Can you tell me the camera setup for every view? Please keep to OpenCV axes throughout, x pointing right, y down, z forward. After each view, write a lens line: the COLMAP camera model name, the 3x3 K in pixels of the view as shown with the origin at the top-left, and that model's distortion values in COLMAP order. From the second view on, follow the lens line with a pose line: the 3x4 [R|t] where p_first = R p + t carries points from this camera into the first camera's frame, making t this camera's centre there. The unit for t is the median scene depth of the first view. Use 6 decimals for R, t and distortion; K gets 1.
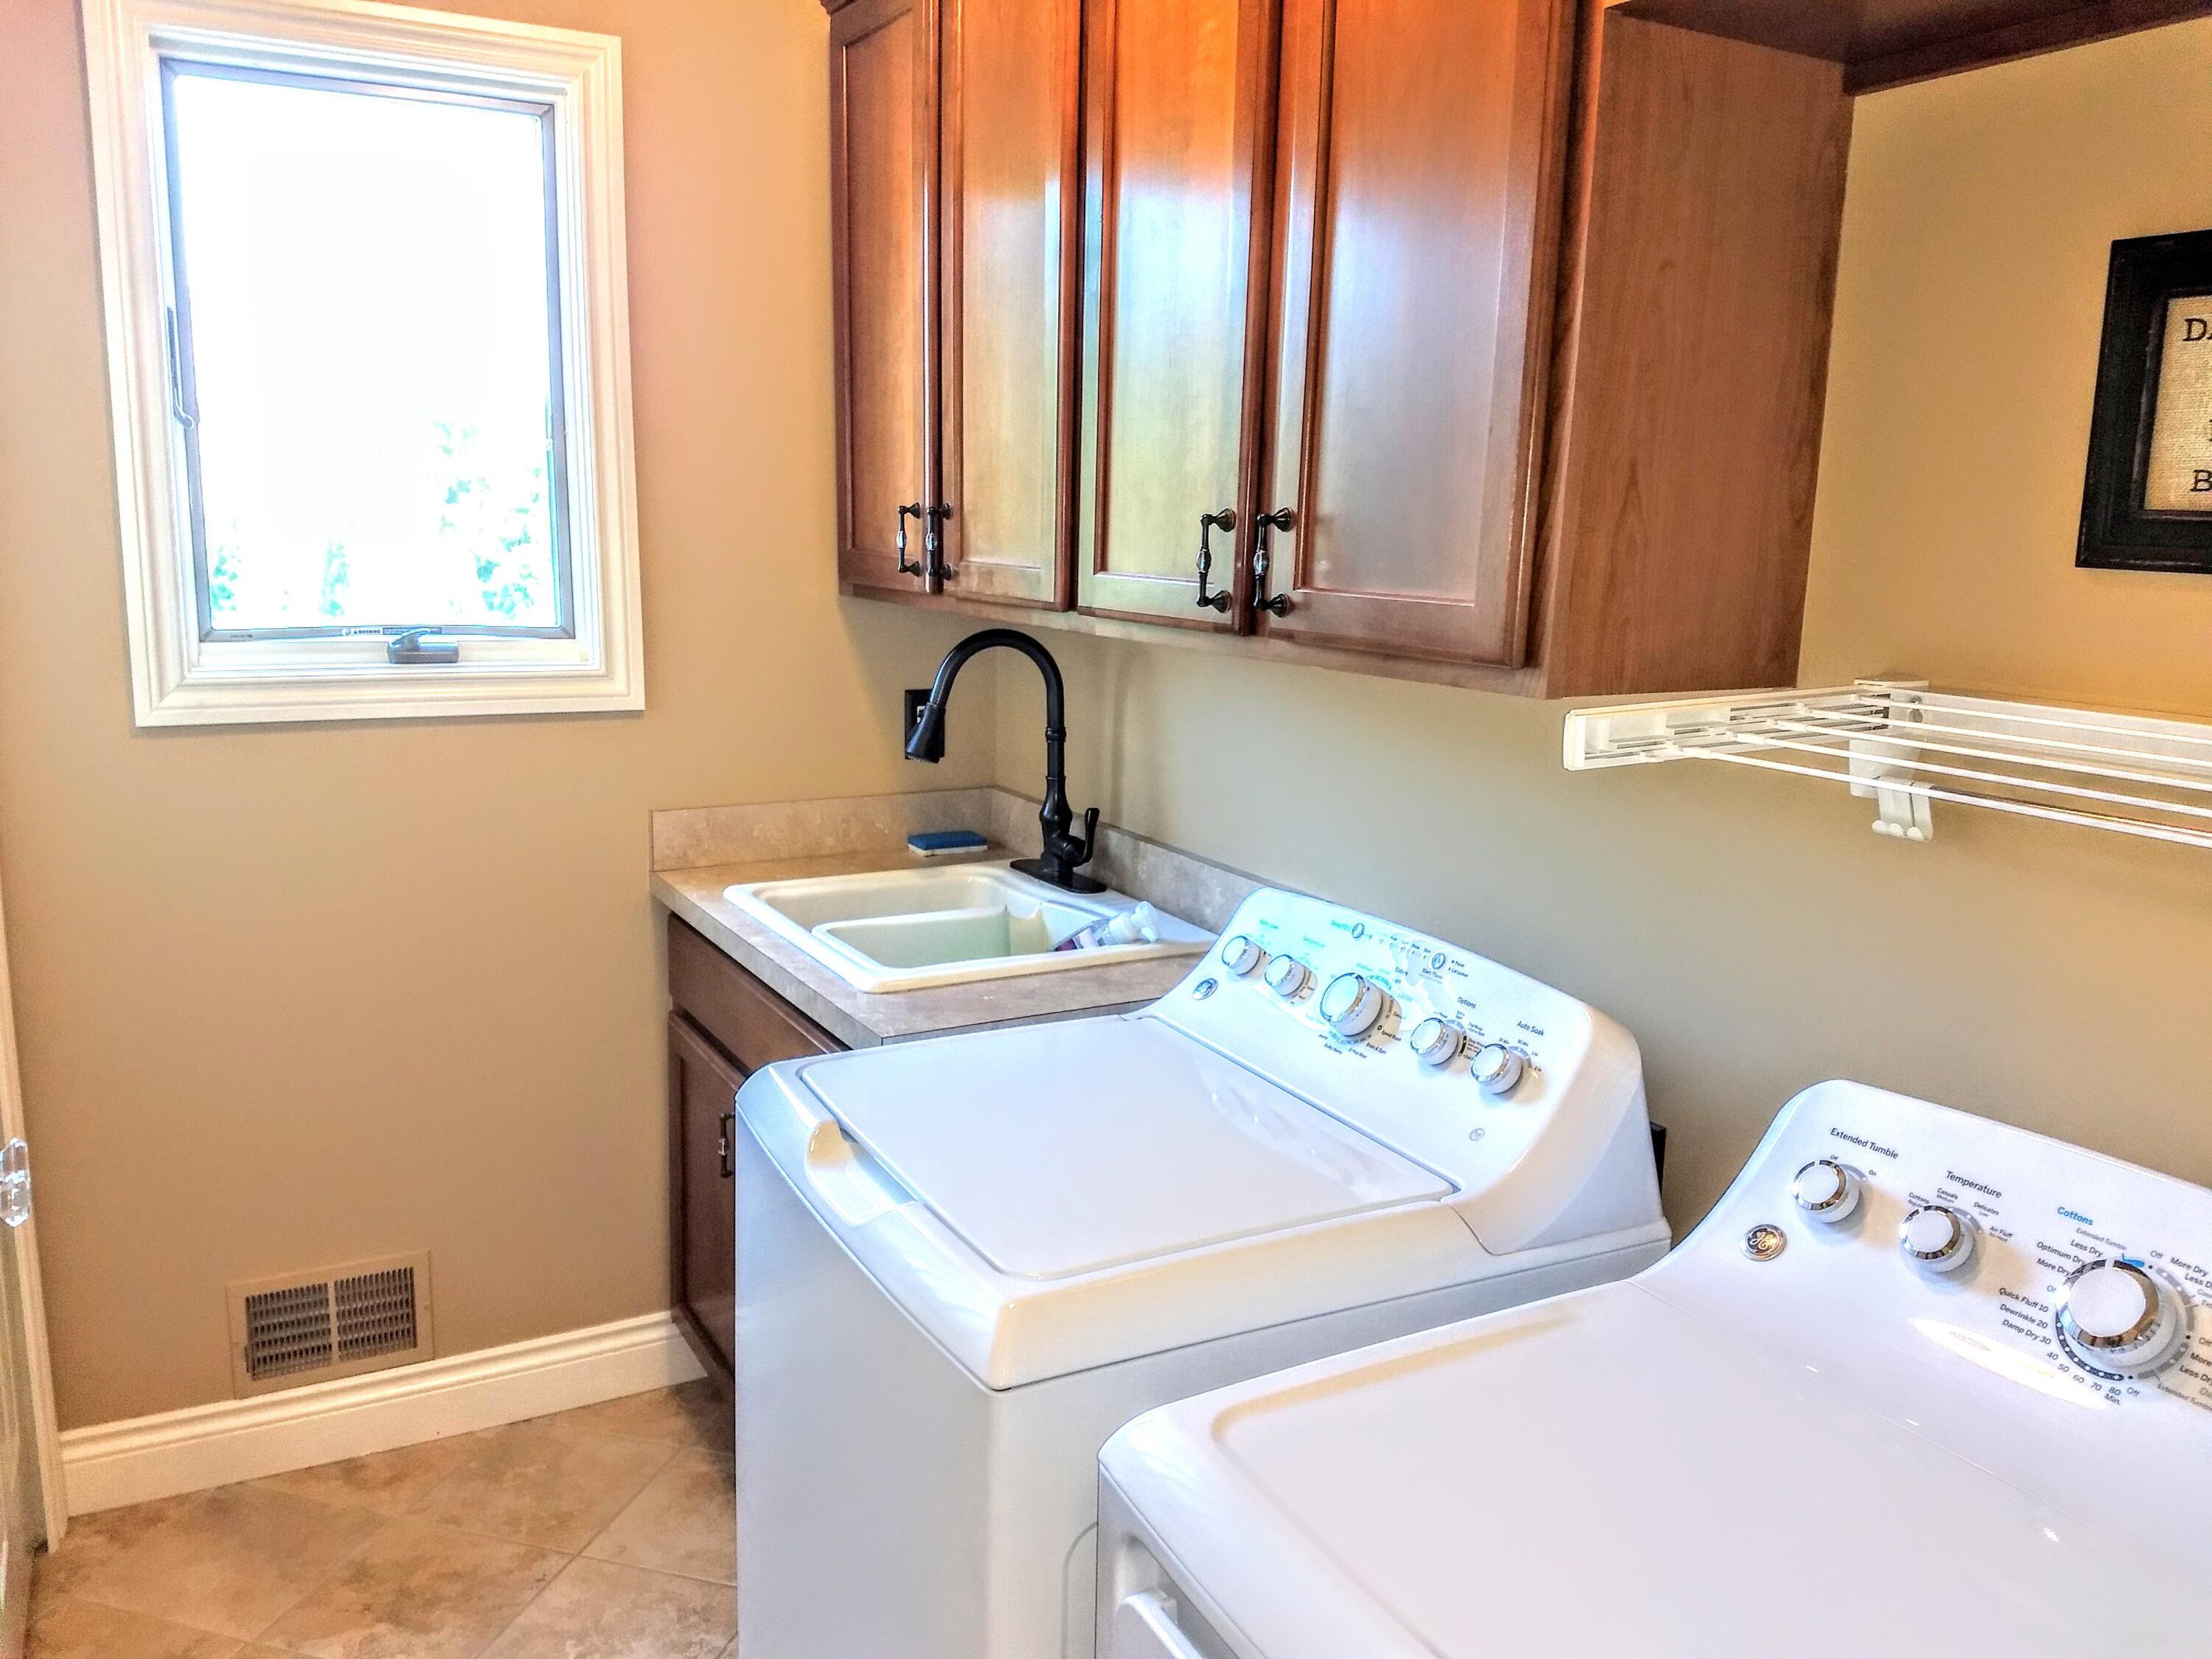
lens RADIAL K [[1727.8, 0, 1103.4], [0, 1727.8, 826.4], [0, 0, 1]] dist [0.082984, 0.000459]
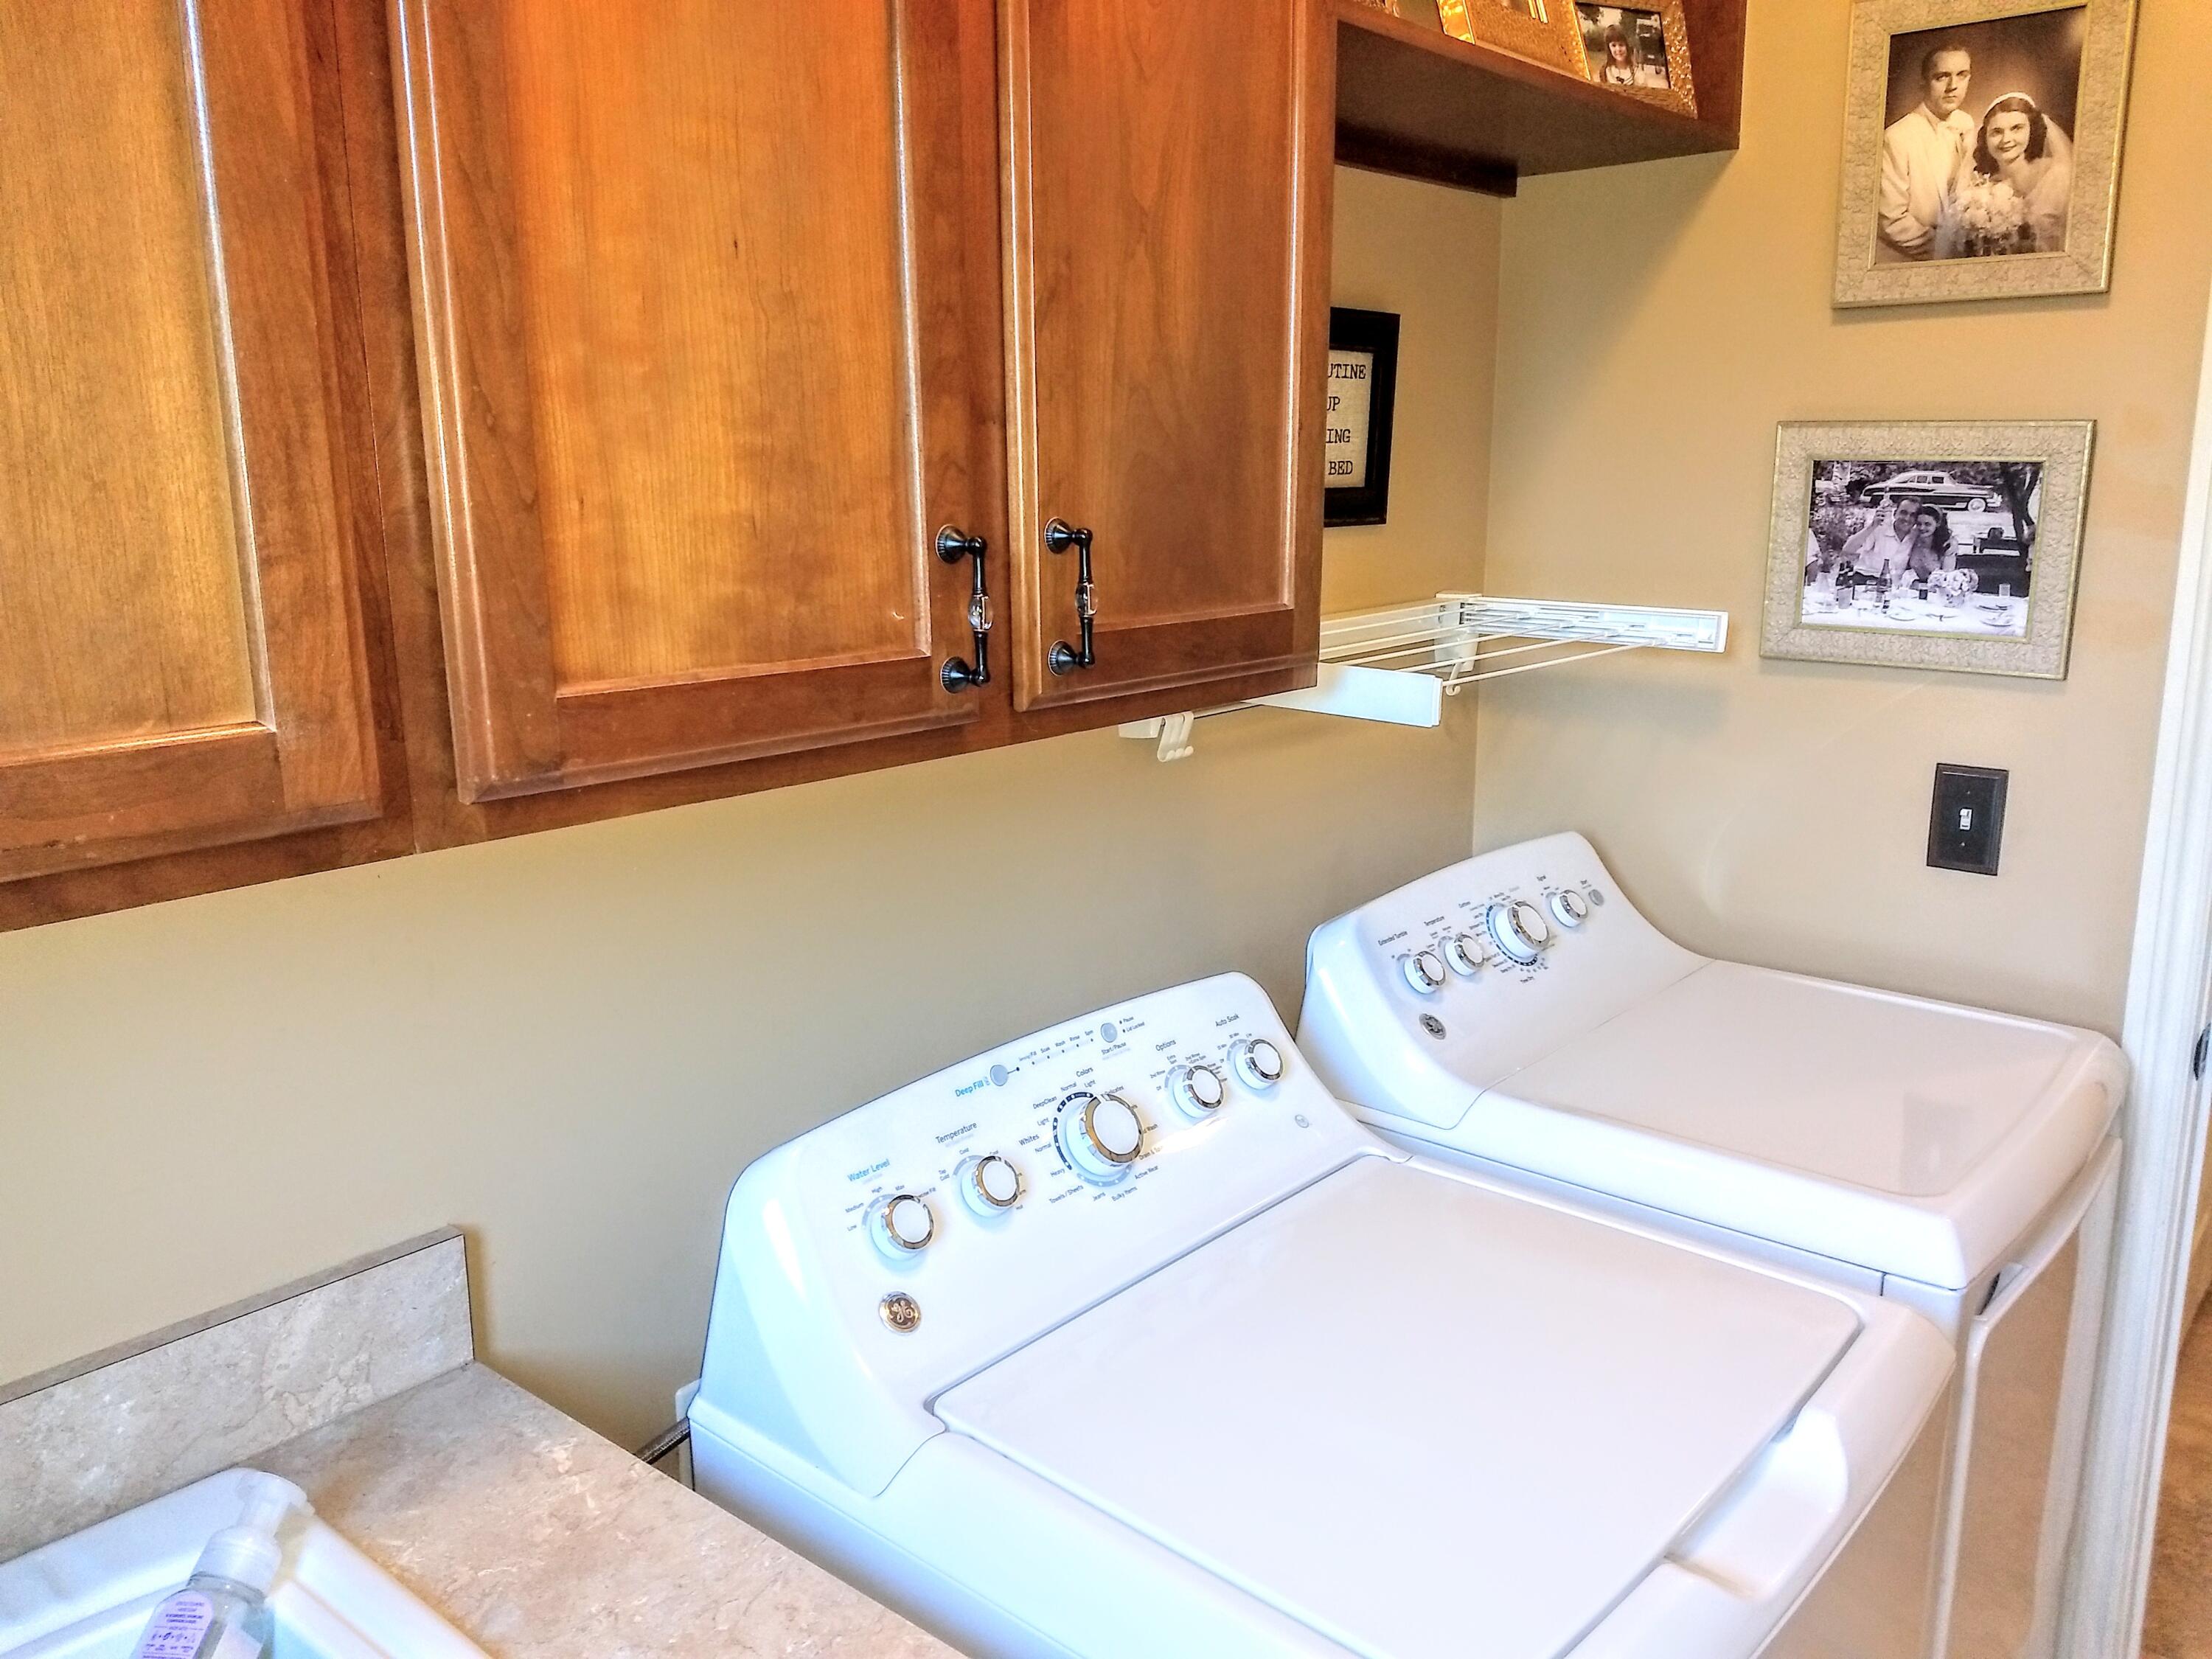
lens RADIAL K [[1727.8, 0, 1105.4], [0, 1727.8, 826.1], [0, 0, 1]] dist [0.082984, 0.000459]
pose [[-0.365165, -0.227499, 0.902718, -0.550225], [0.157094, 0.940717, 0.300622, -0.273355], [-0.917593, 0.251588, -0.307778, 1.240571]]
